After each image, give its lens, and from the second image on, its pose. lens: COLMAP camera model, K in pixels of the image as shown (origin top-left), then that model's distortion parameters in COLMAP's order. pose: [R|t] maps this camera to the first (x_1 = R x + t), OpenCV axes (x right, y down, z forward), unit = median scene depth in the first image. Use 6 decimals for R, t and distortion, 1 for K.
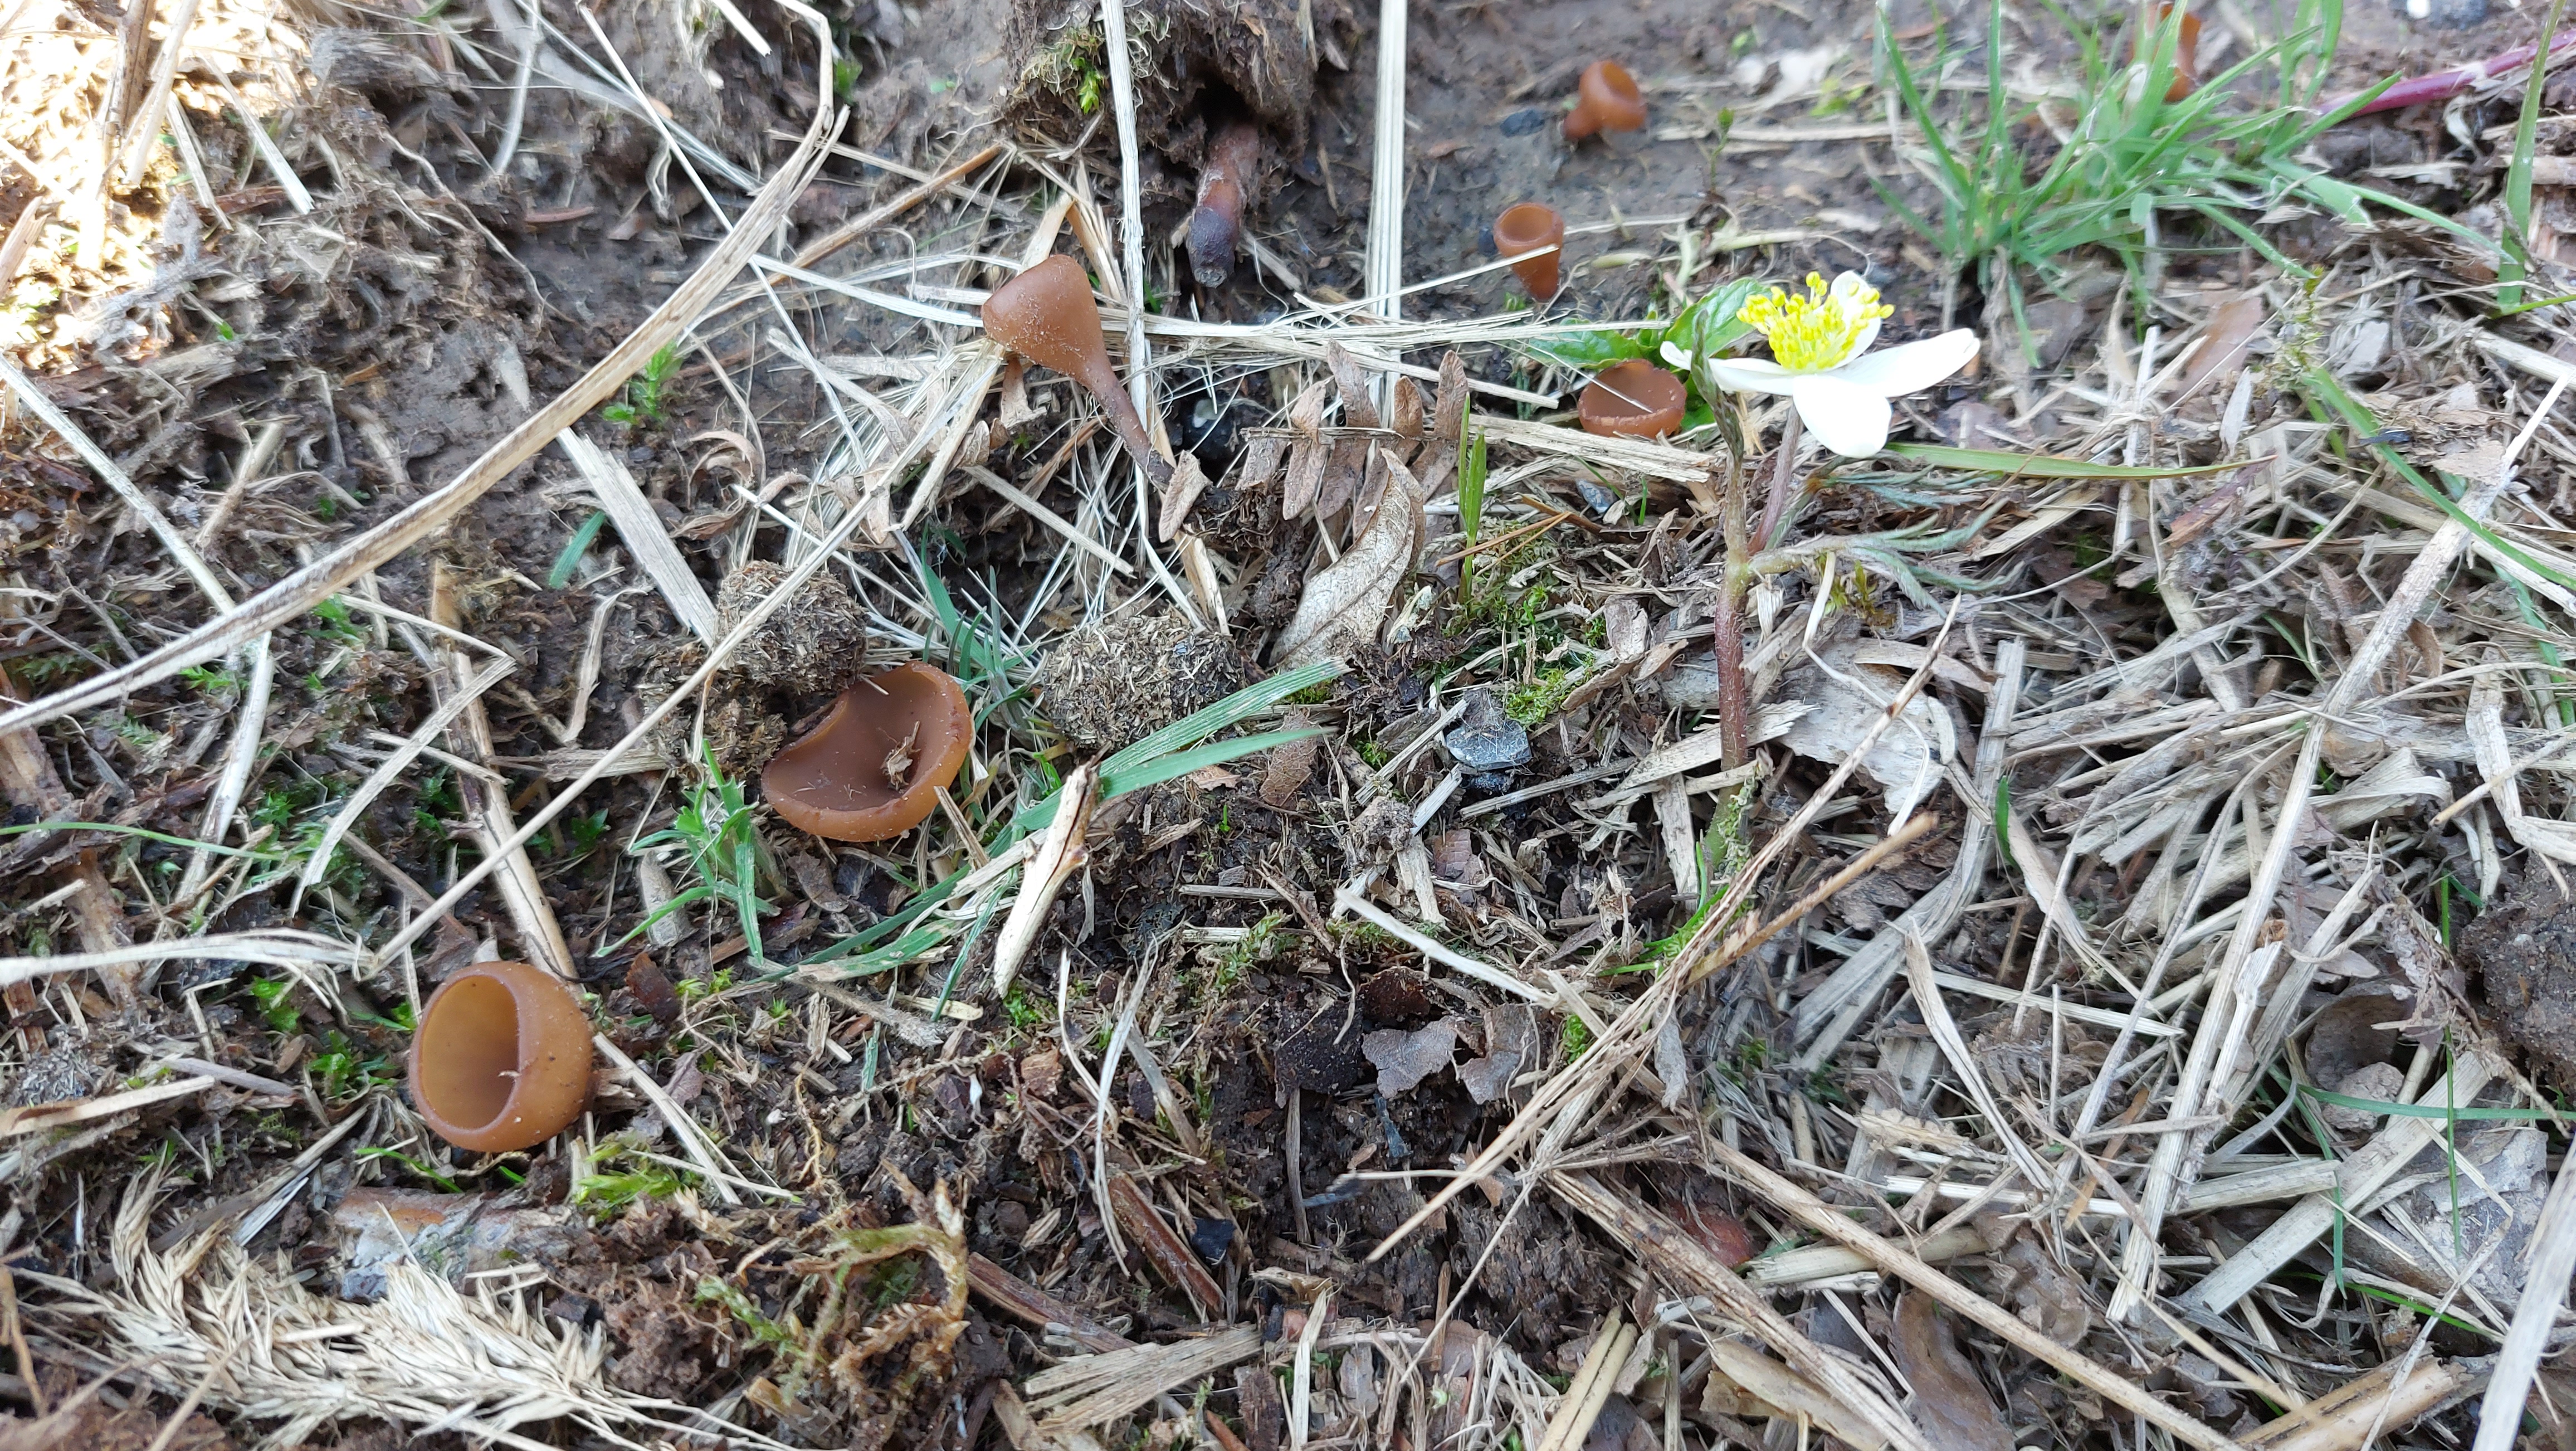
lens RADIAL K [[1946.6, 0, 1282.1], [0, 1946.6, 723.0], [0, 0, 1]] dist [-0.007758, -0.002103]
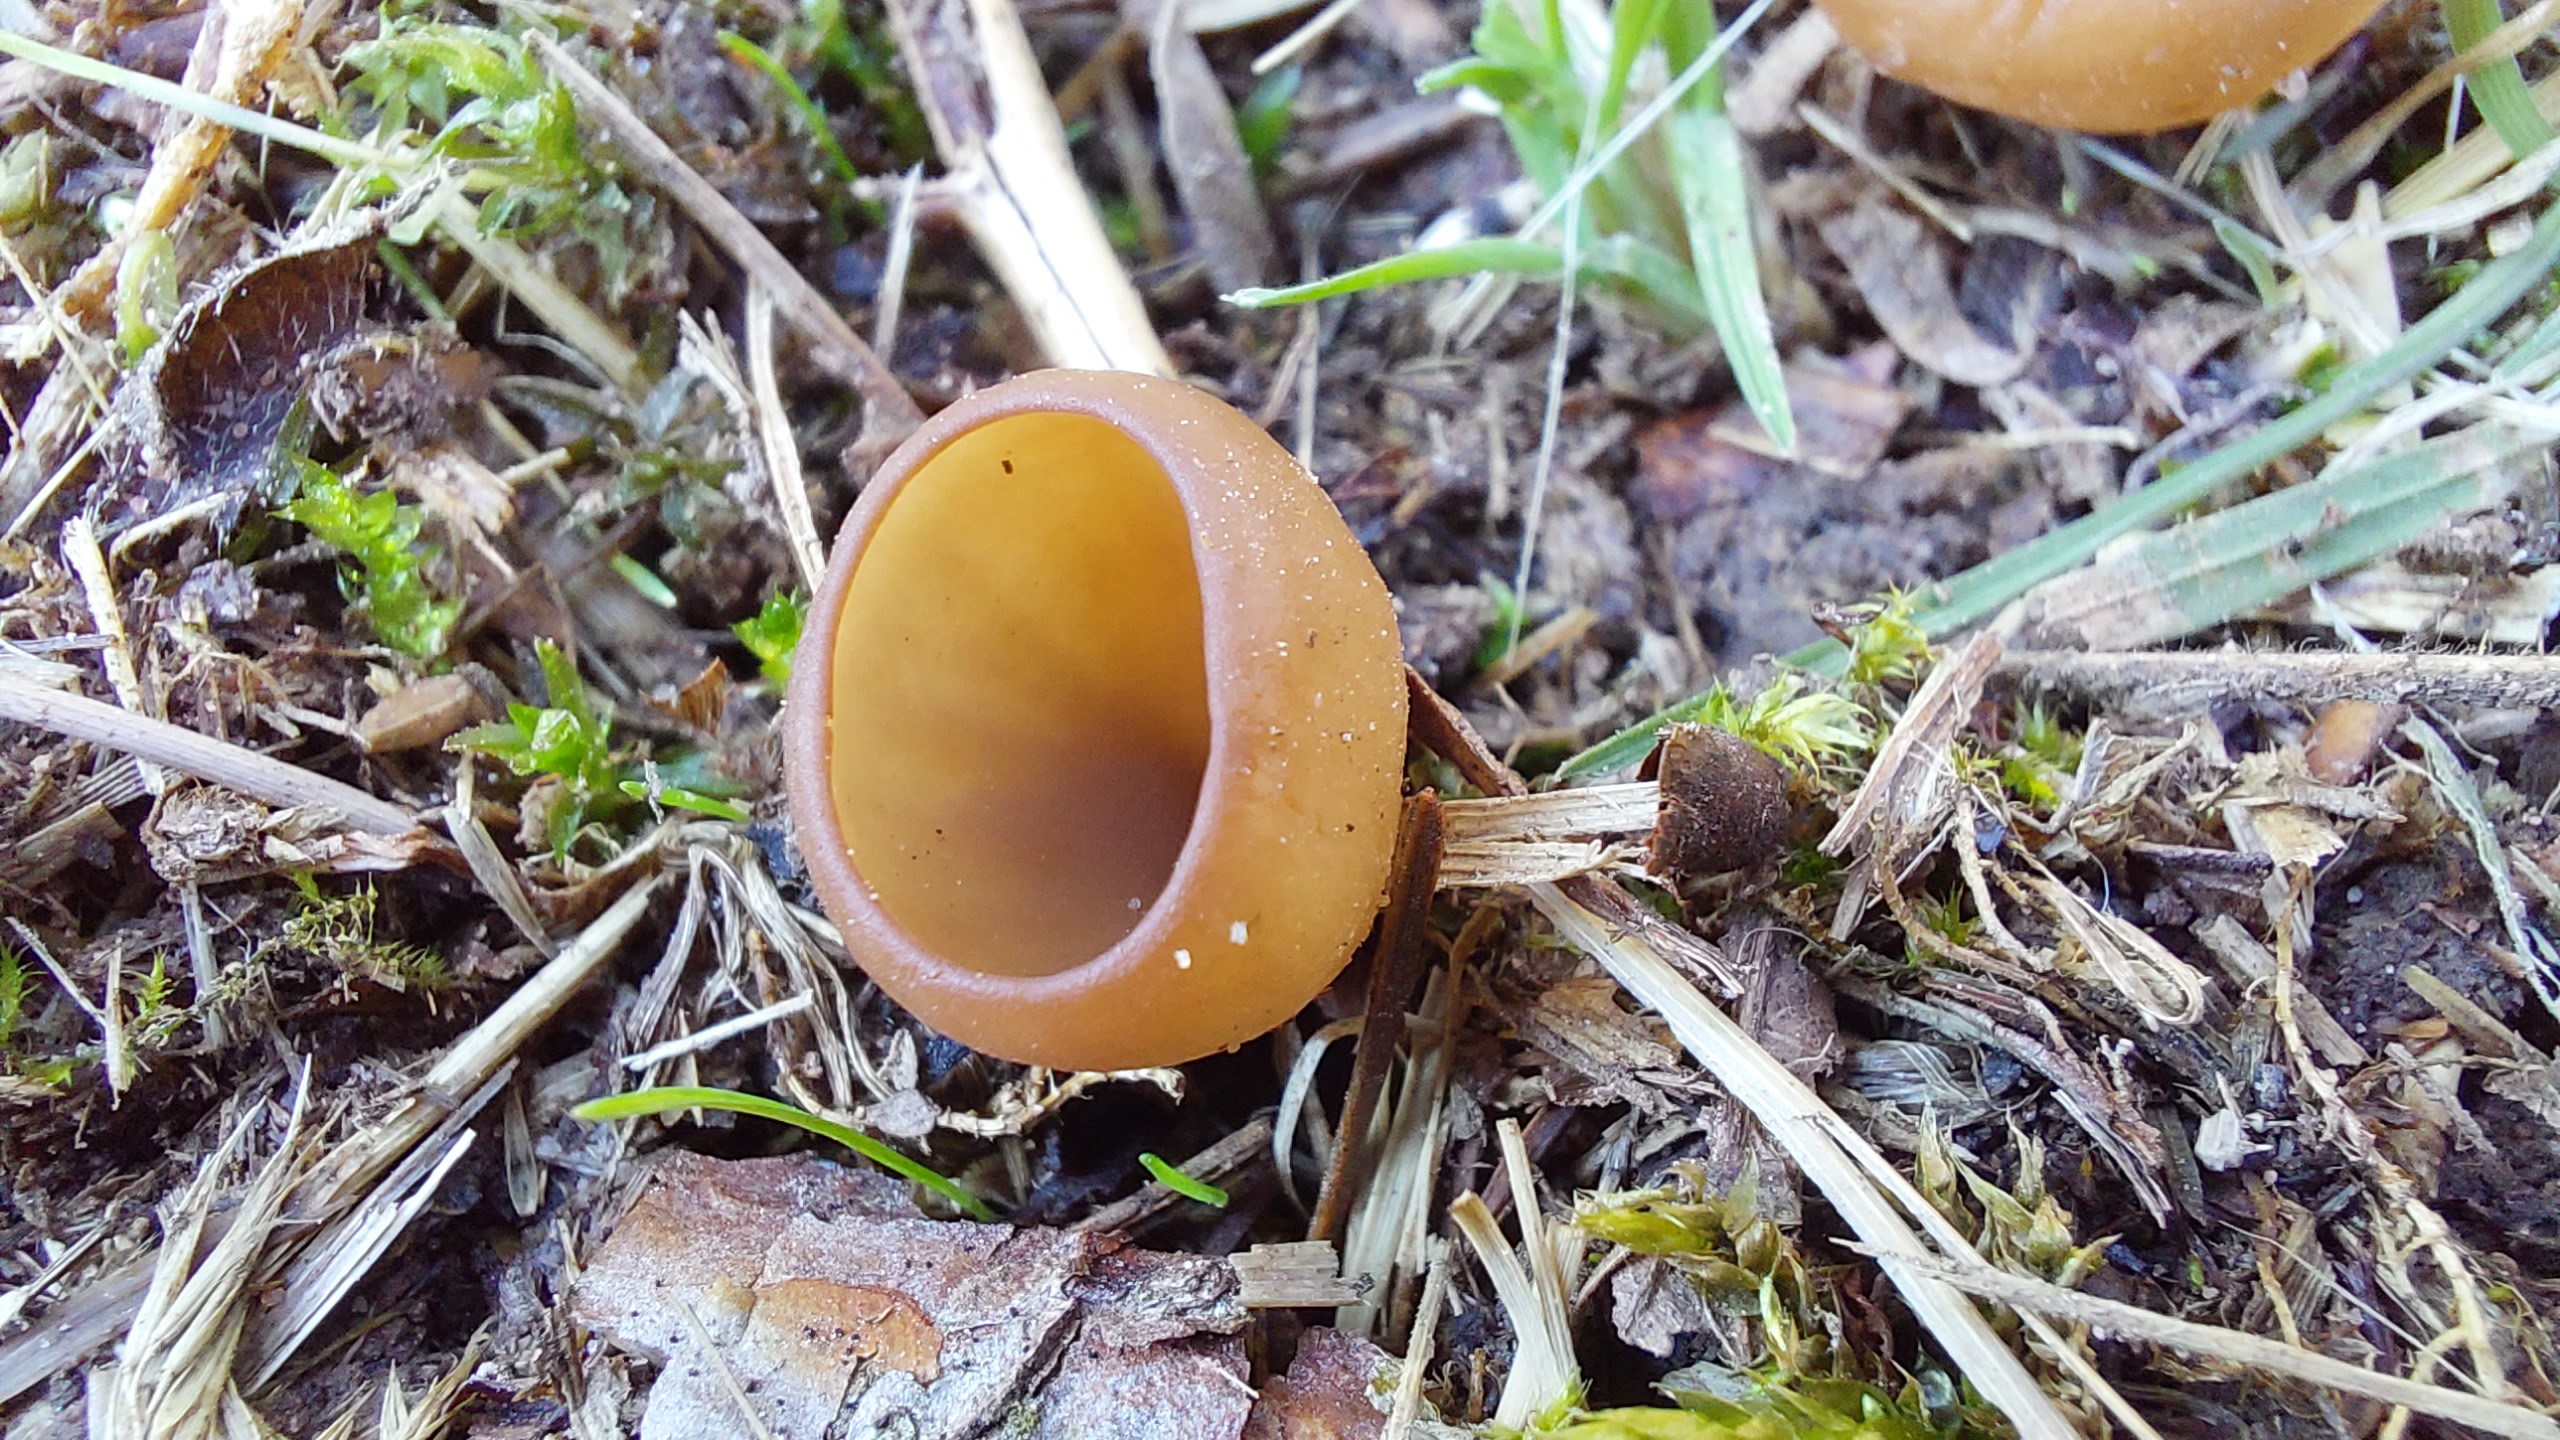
lens RADIAL K [[1820.2, 0, 1226.6], [0, 1820.2, 828.6], [0, 0, 1]] dist [-0.024167, 0.007334]
pose [[0.979488, 0.038708, -0.197750, -0.263257], [-0.010889, 0.990110, 0.139867, 0.118138], [0.201209, -0.134844, 0.970223, 0.596578]]
